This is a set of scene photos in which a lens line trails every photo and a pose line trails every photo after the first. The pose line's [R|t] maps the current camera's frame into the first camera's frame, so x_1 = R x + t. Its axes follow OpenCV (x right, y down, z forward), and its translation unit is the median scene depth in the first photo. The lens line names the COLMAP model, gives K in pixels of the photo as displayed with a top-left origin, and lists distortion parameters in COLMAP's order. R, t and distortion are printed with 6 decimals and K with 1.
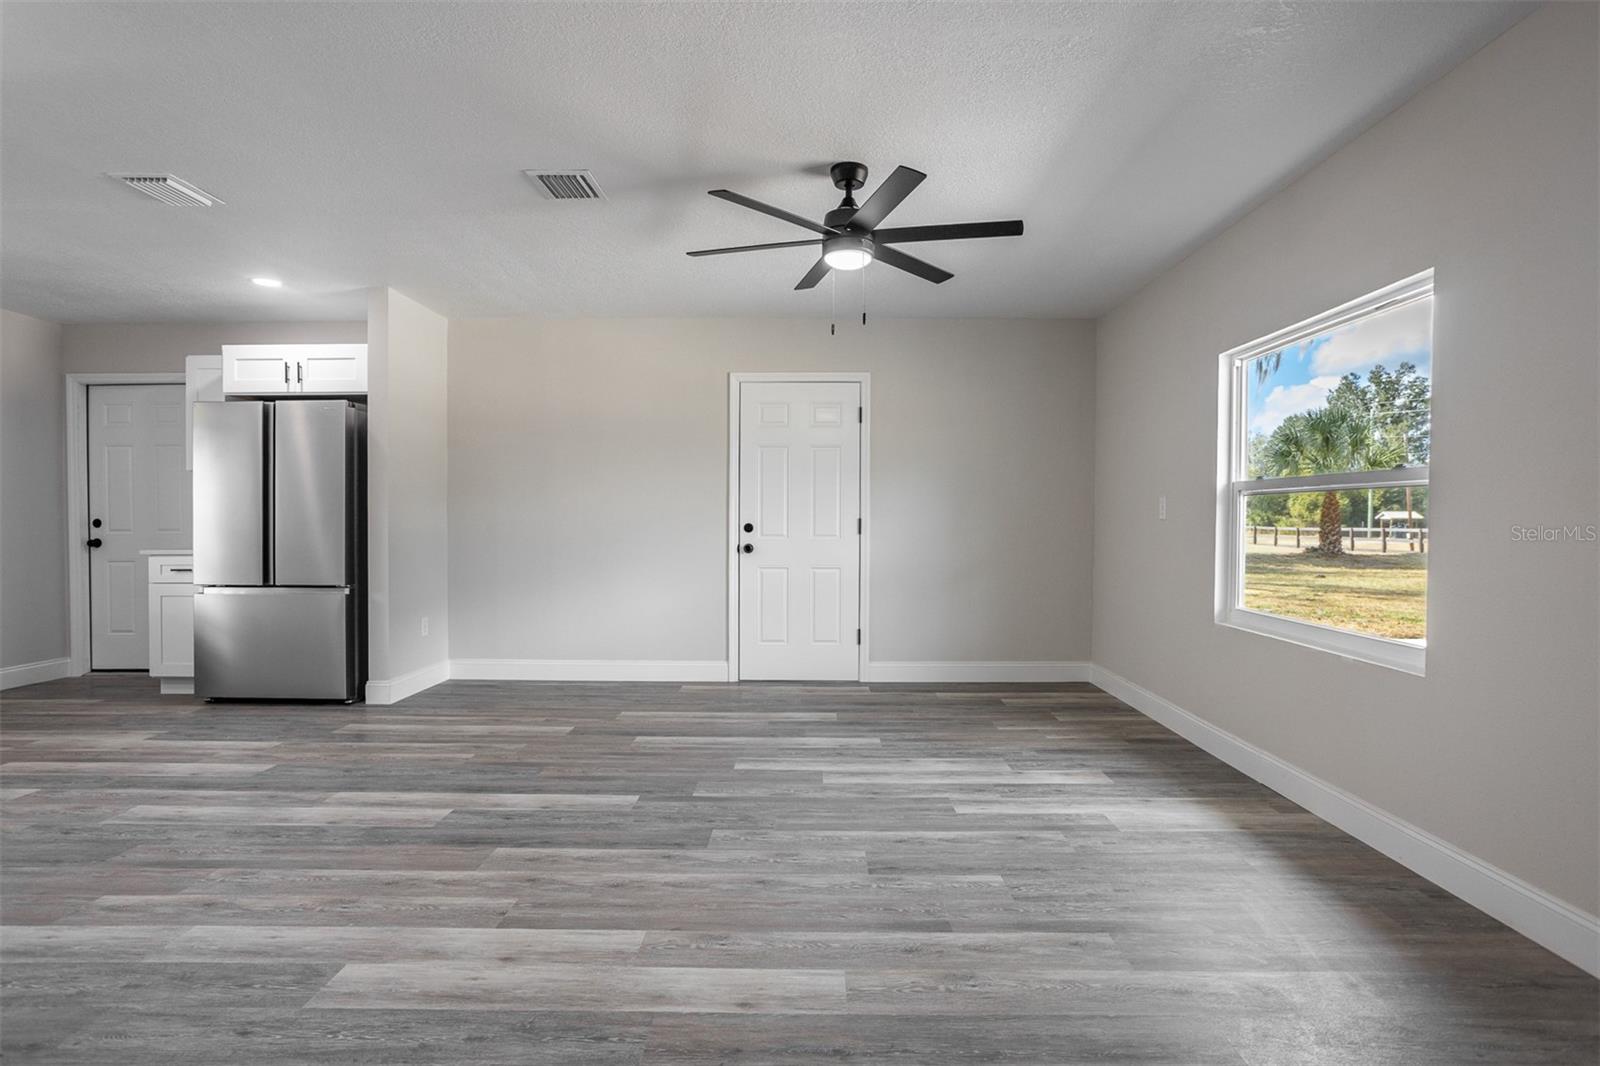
lens RADIAL K [[839.8, 0, 832.9], [0, 839.8, 537.0], [0, 0, 1]] dist [-0.054056, 0.038384]
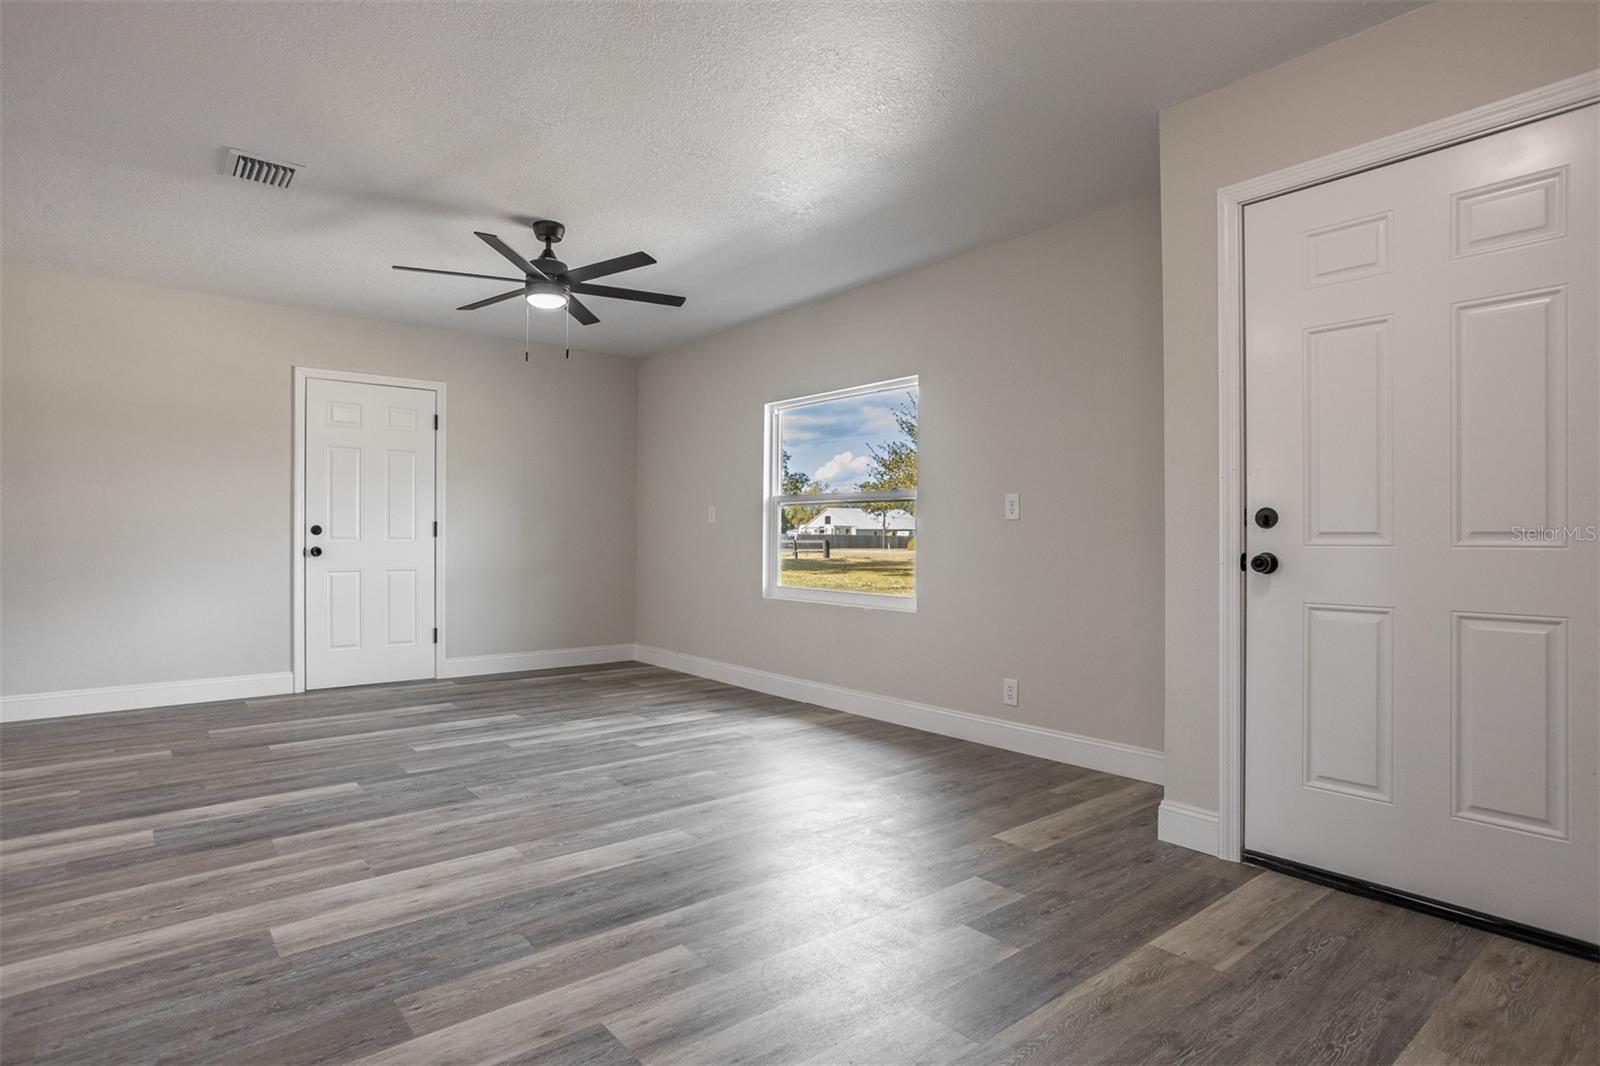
lens RADIAL K [[839.8, 0, 832.9], [0, 839.8, 537.0], [0, 0, 1]] dist [-0.054056, 0.038384]
pose [[0.752368, -0.002045, 0.658739, -0.440532], [0.013937, 0.999821, -0.012814, 0.027211], [-0.658595, 0.018821, 0.752262, -0.156608]]
